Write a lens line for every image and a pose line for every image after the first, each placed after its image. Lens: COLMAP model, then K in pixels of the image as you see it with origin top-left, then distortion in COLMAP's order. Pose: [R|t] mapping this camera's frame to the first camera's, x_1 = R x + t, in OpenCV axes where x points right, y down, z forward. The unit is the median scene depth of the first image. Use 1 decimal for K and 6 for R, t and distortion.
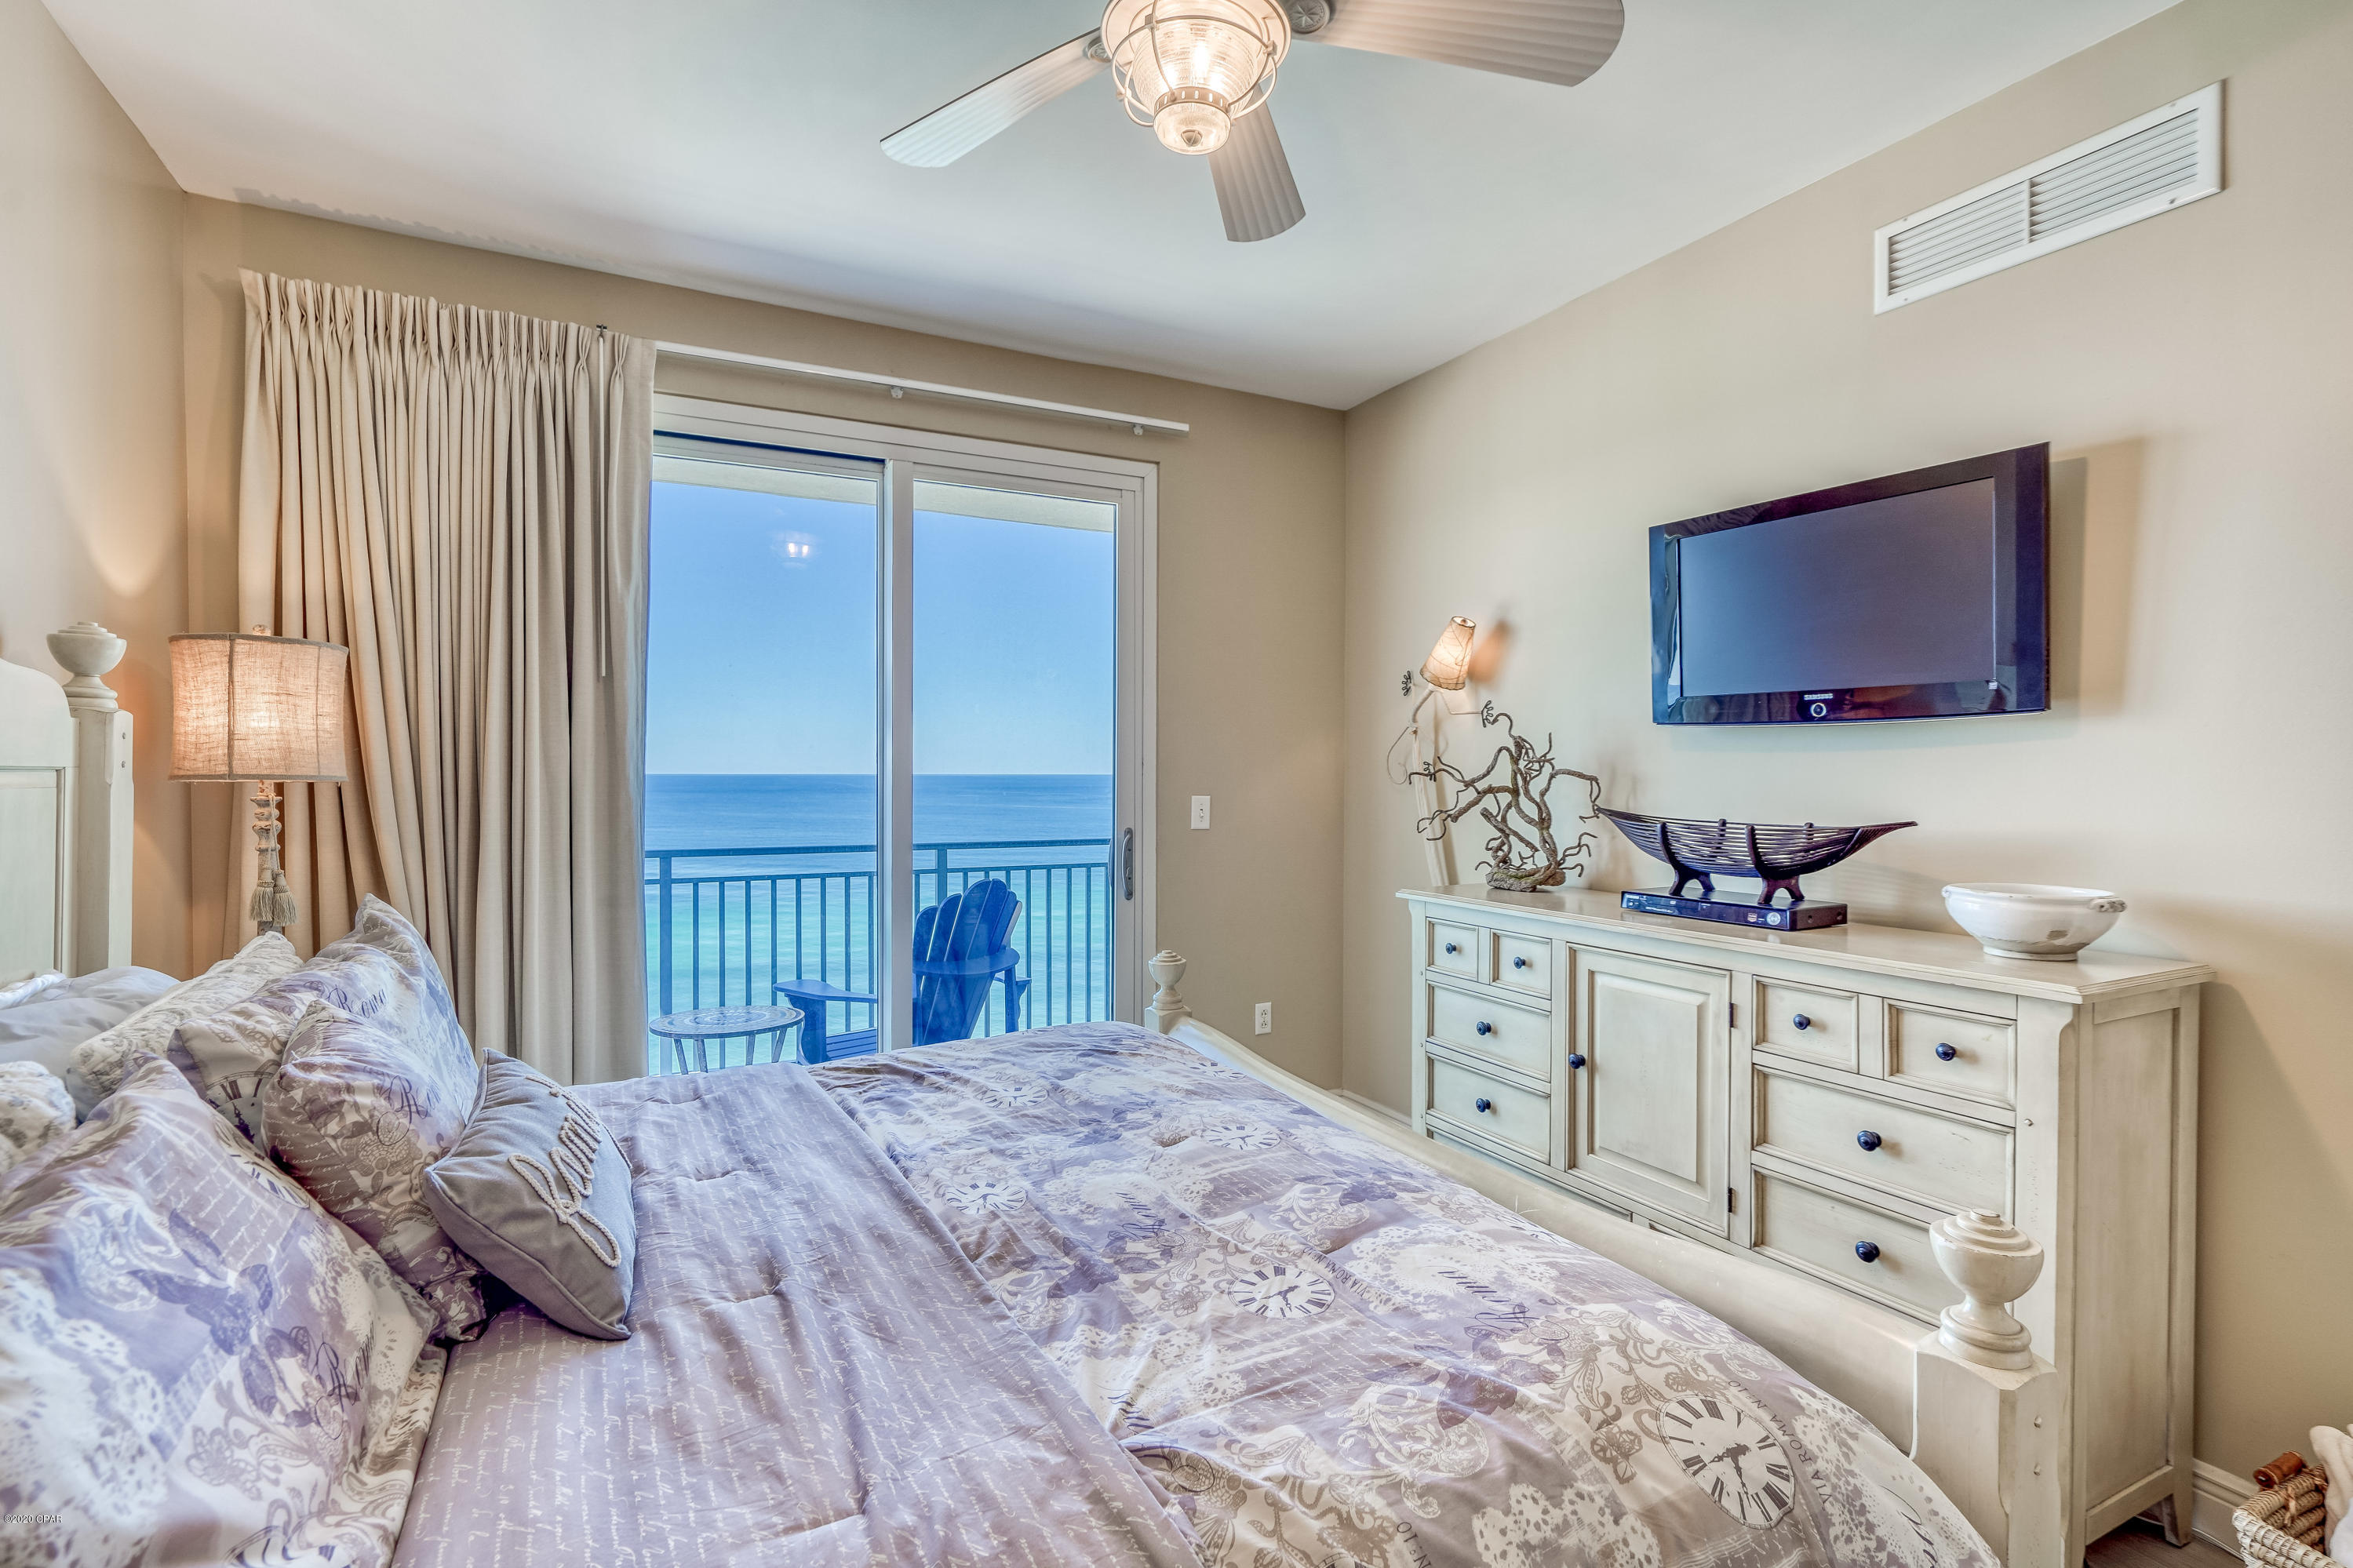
lens RADIAL K [[1082.7, 0, 1154.4], [0, 1082.7, 797.0], [0, 0, 1]] dist [-0.001716, 0.001331]
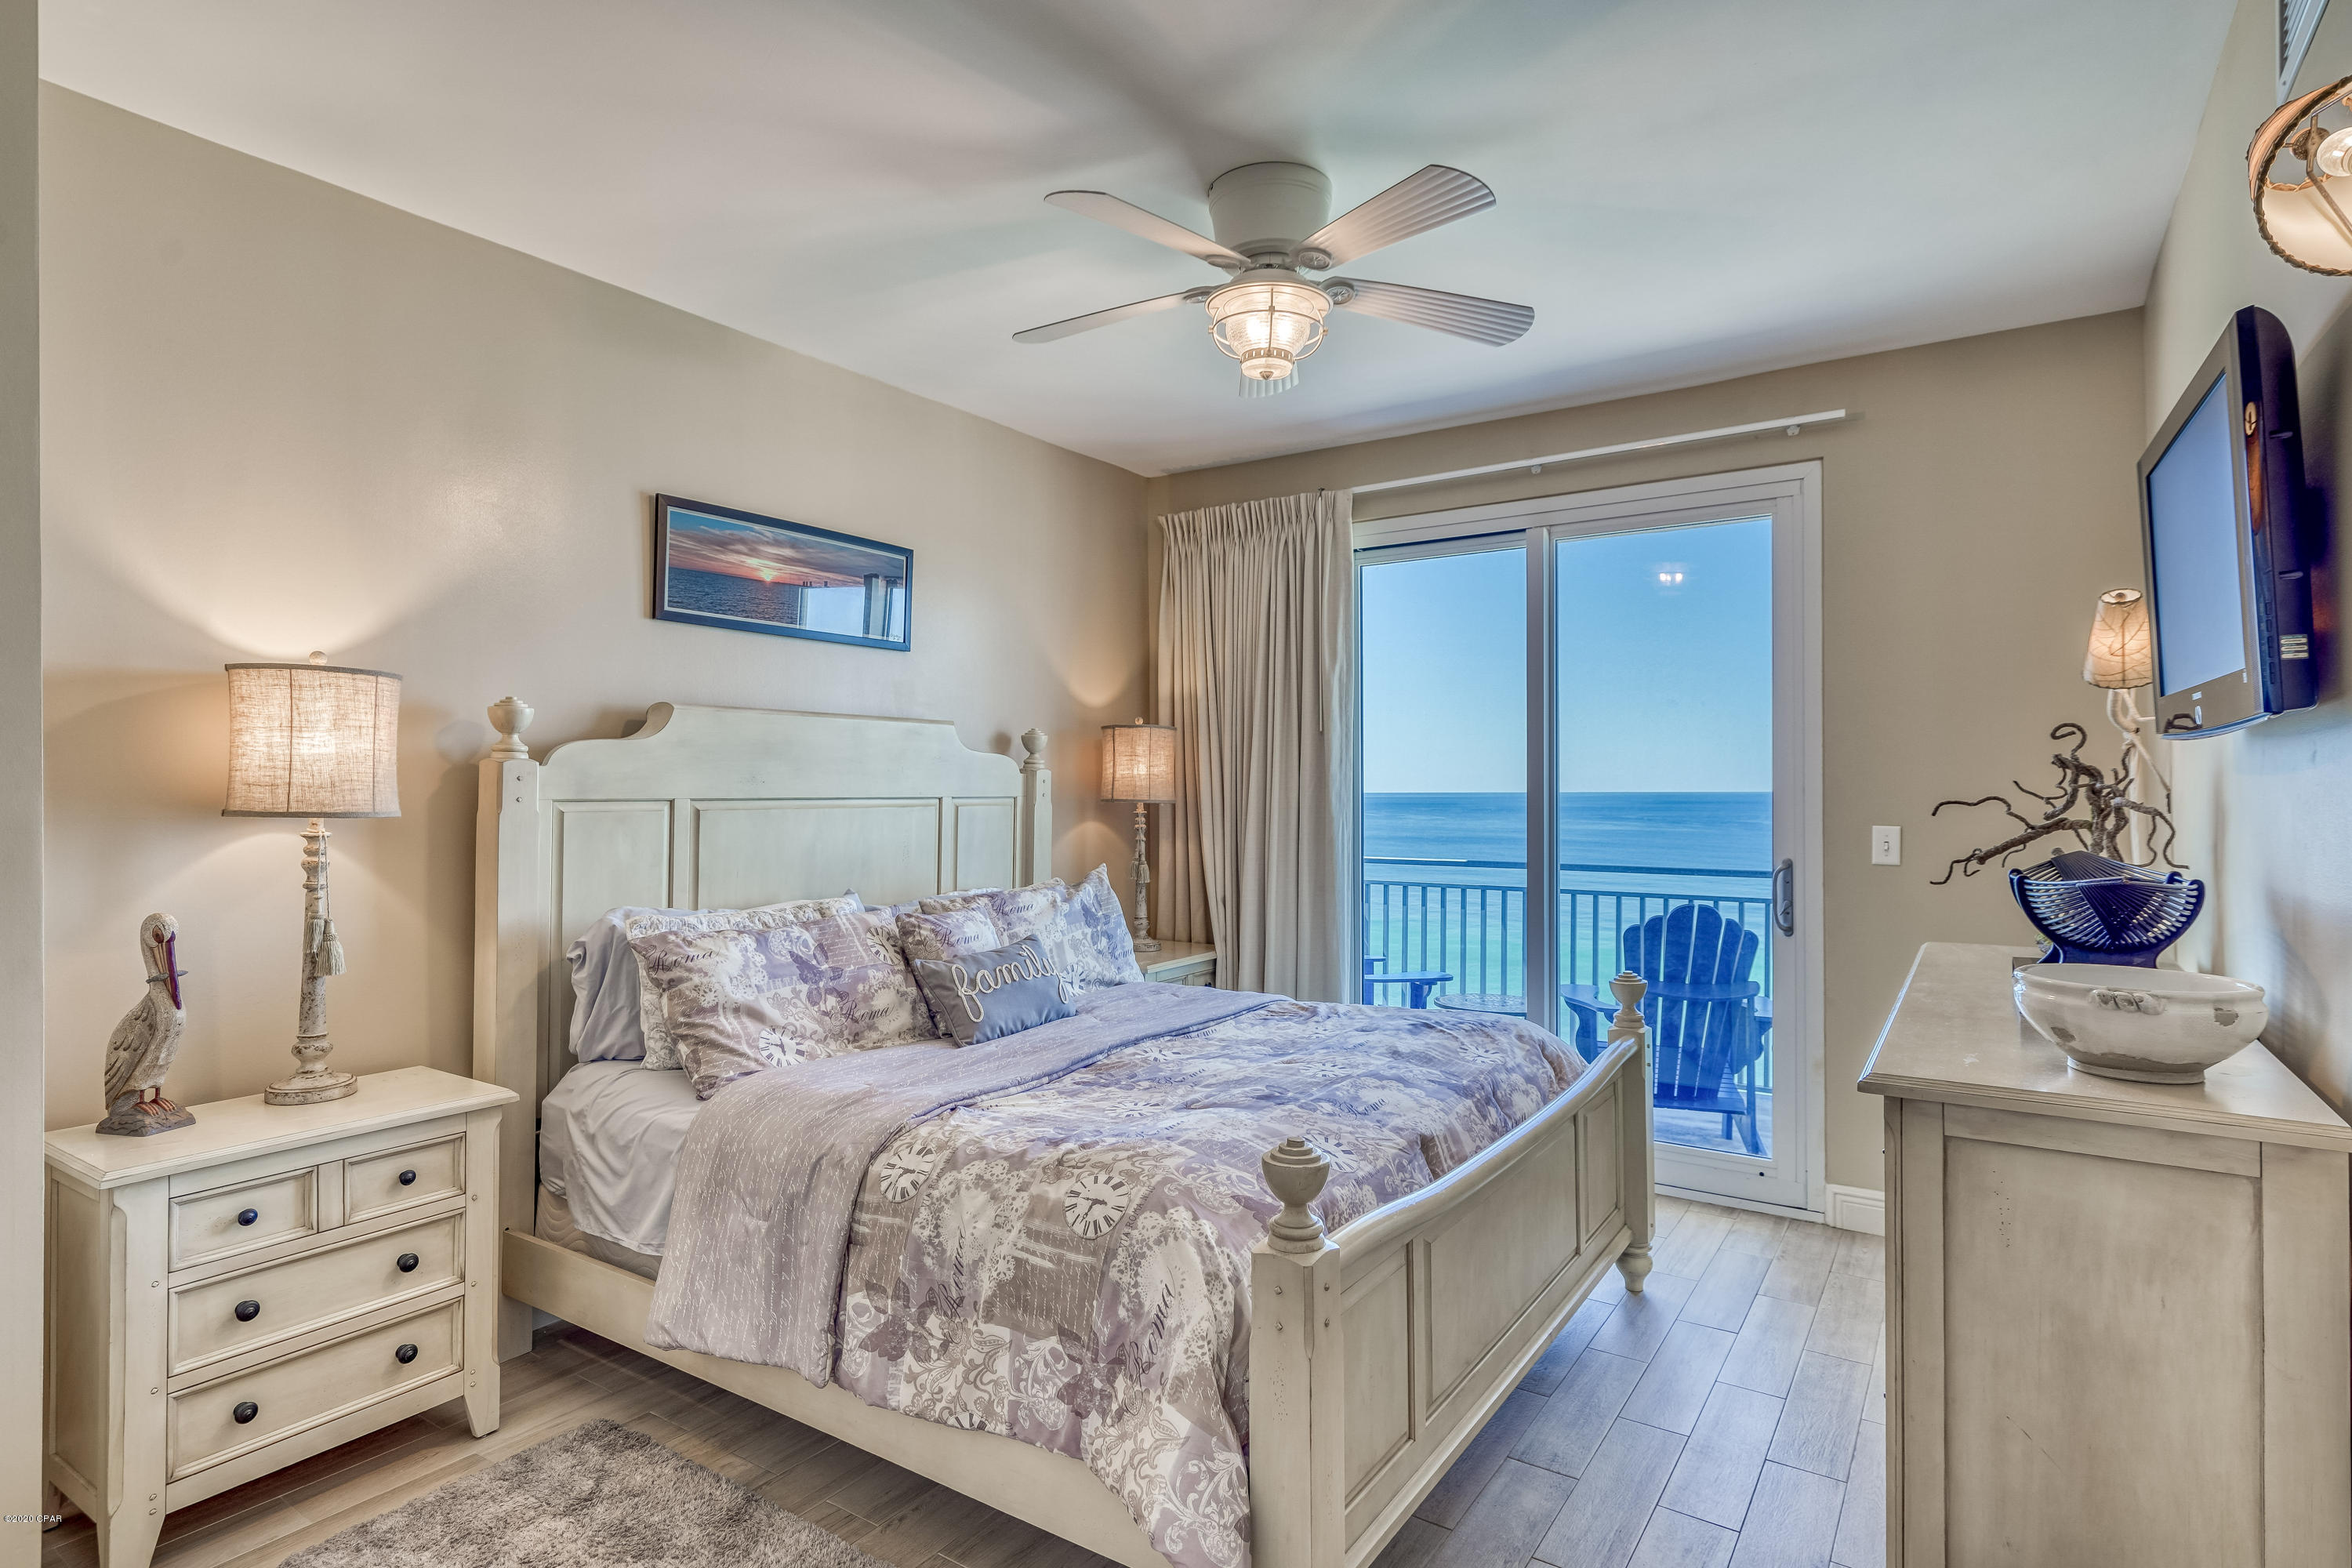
lens RADIAL K [[1218.1, 0, 1197.5], [0, 1218.1, 782.2], [0, 0, 1]] dist [0.025656, 0.000104]
pose [[0.499854, -0.004146, -0.866099, 0.922589], [-0.017336, 0.999740, -0.014791, -0.017615], [0.865936, 0.022408, 0.499653, 0.055035]]
